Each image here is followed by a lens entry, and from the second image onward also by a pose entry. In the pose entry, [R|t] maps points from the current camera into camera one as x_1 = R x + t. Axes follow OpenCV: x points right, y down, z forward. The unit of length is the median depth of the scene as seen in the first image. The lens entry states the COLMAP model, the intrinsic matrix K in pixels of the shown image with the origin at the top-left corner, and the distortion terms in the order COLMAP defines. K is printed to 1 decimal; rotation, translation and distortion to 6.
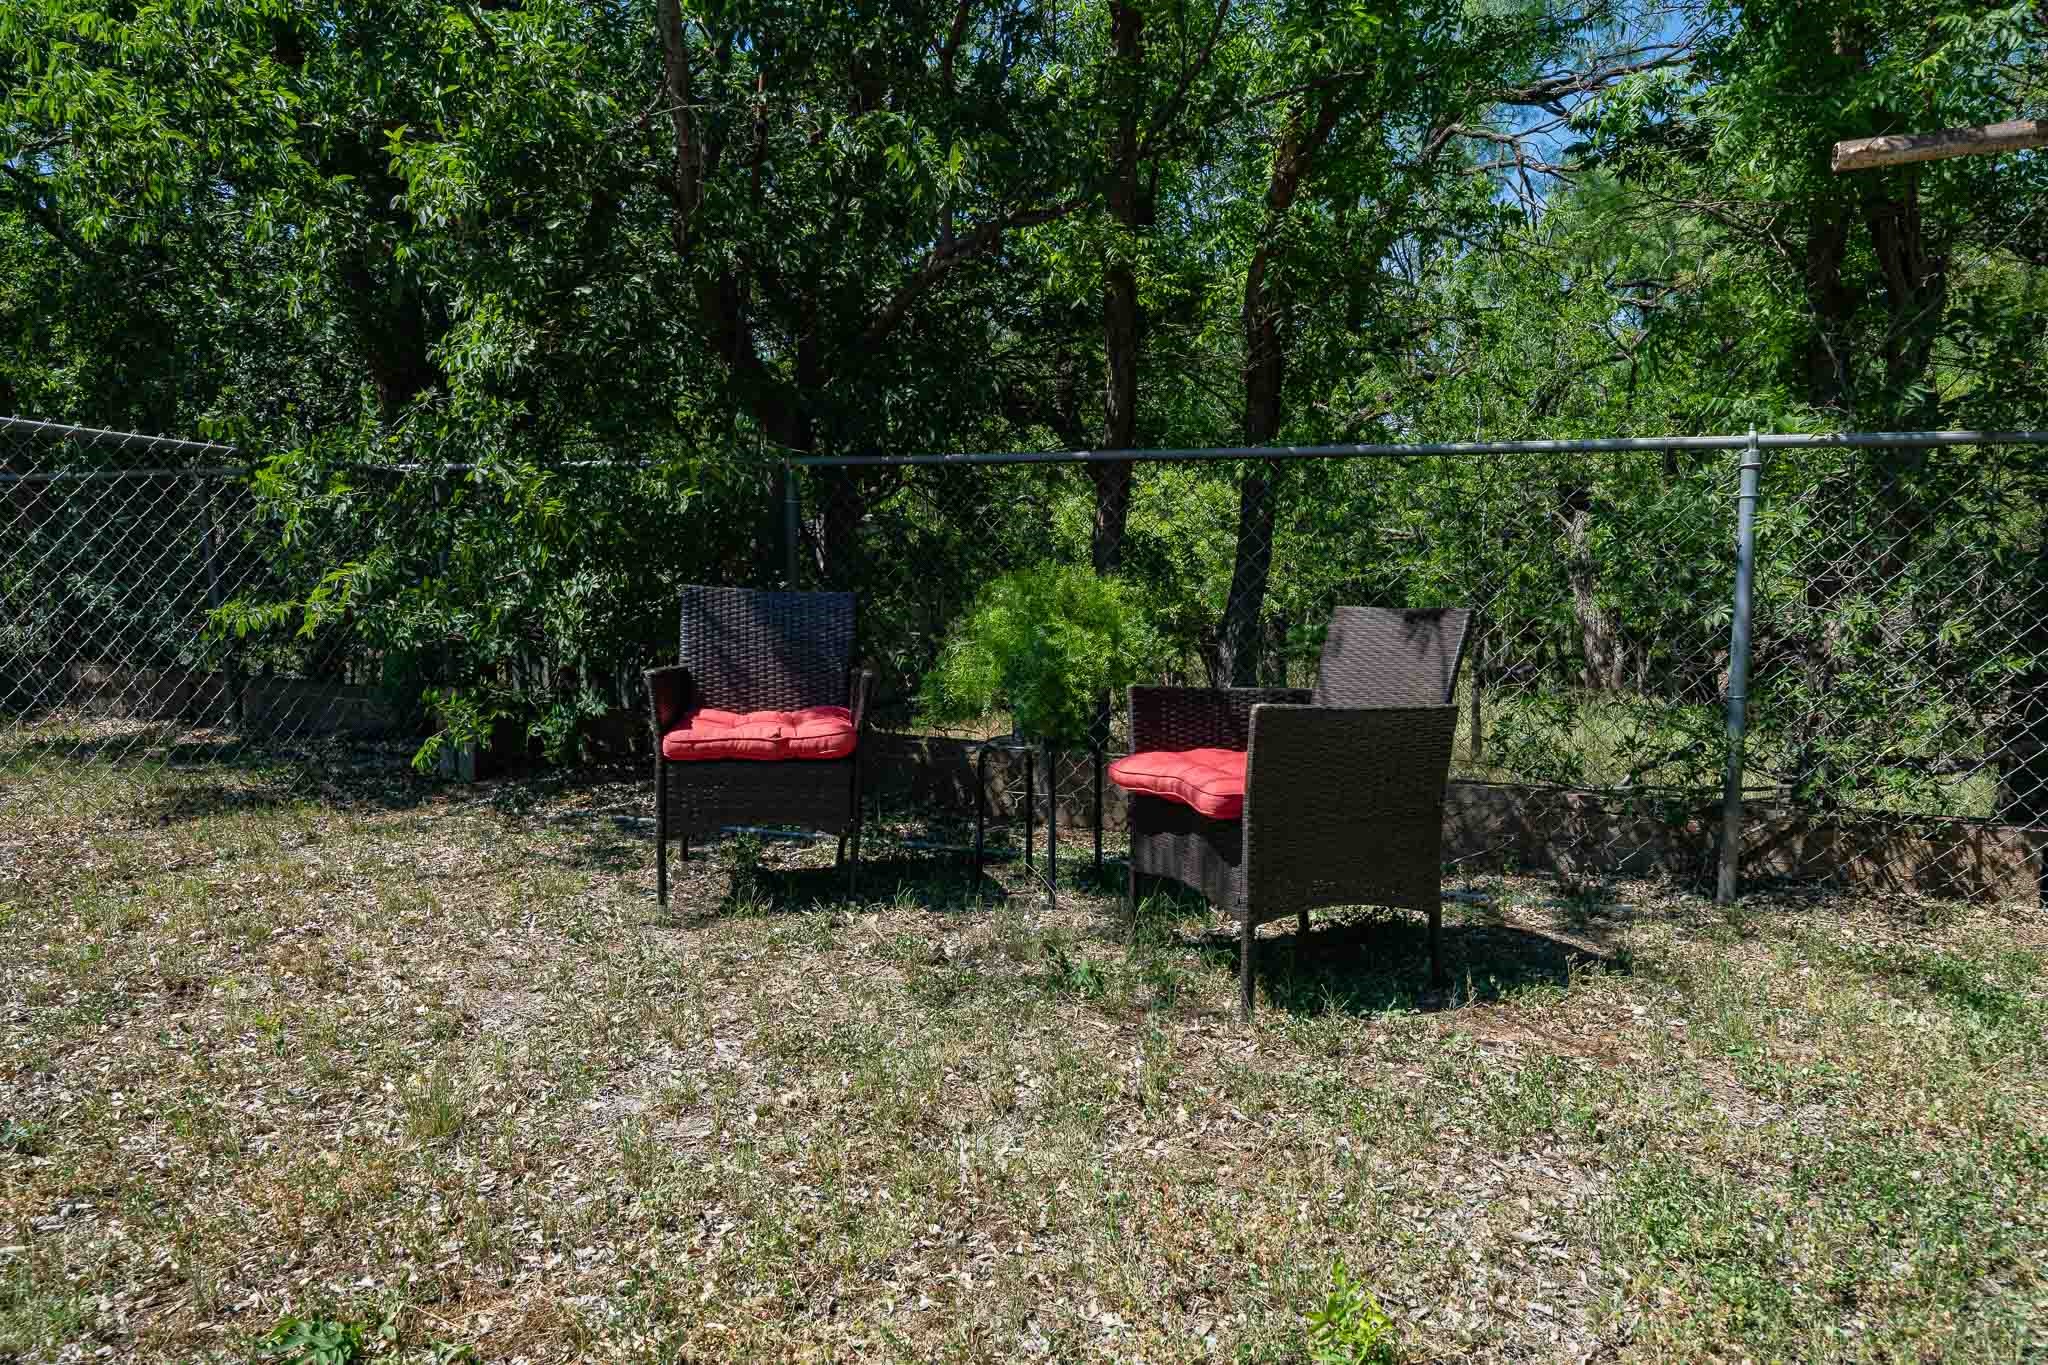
lens RADIAL K [[1158.0, 0, 1024.0], [0, 1158.0, 682.5], [0, 0, 1]] dist [0.000932, -0.000018]
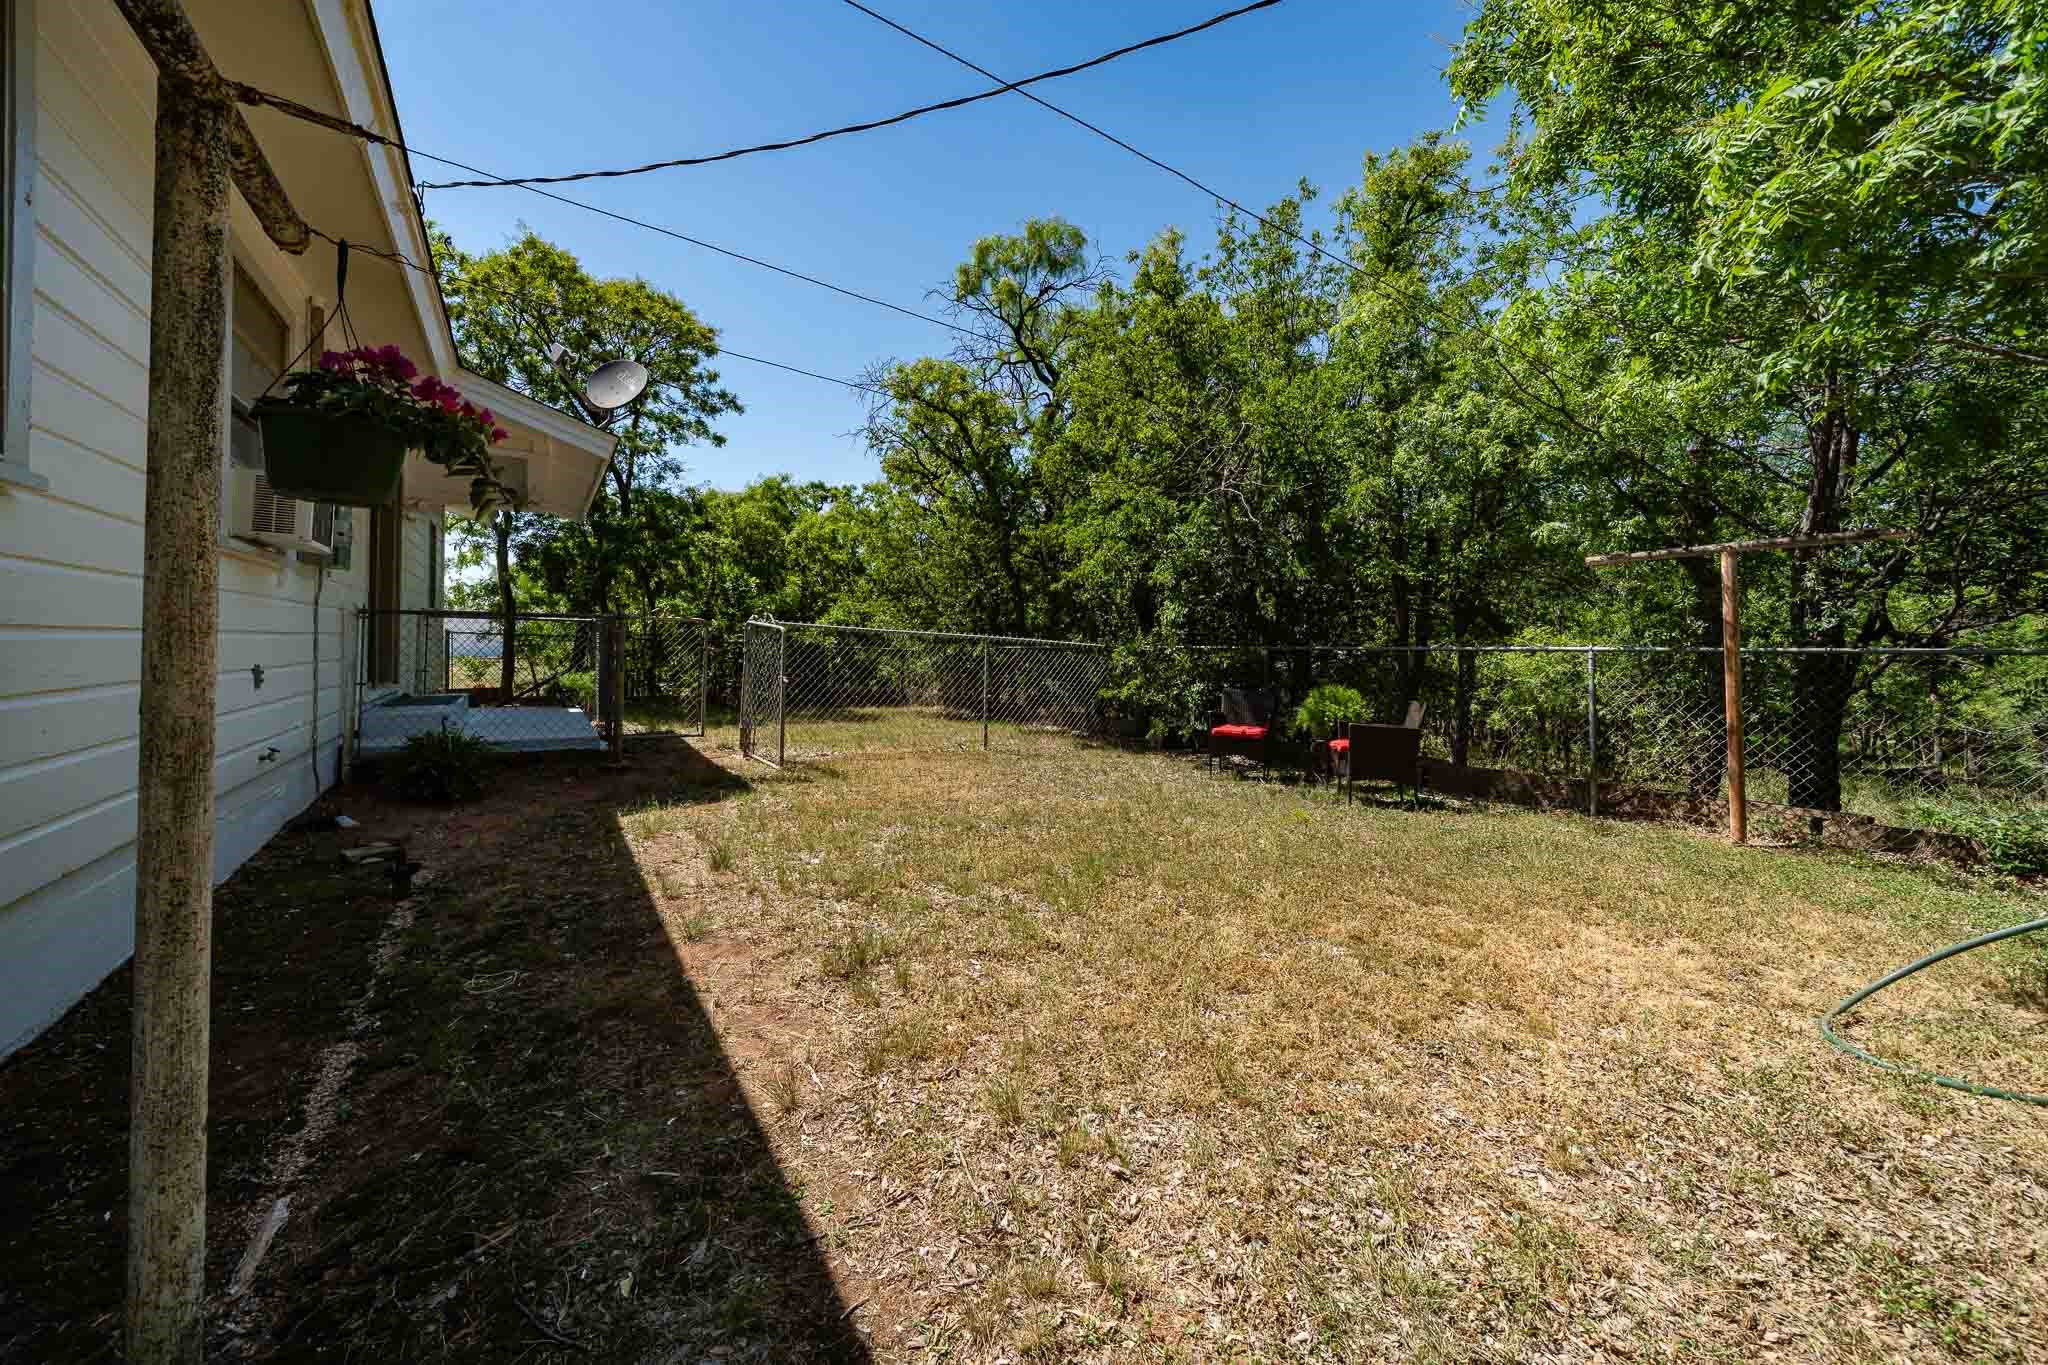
lens RADIAL K [[735.5, 0, 1024.0], [0, 735.5, 682.5], [0, 0, 1]] dist [0.000928, 0.000012]
pose [[0.820241, 0.024727, -0.571484, 0.414299], [-0.074002, 0.995257, -0.063151, 0.070401], [0.567212, 0.094090, 0.818180, -0.997049]]
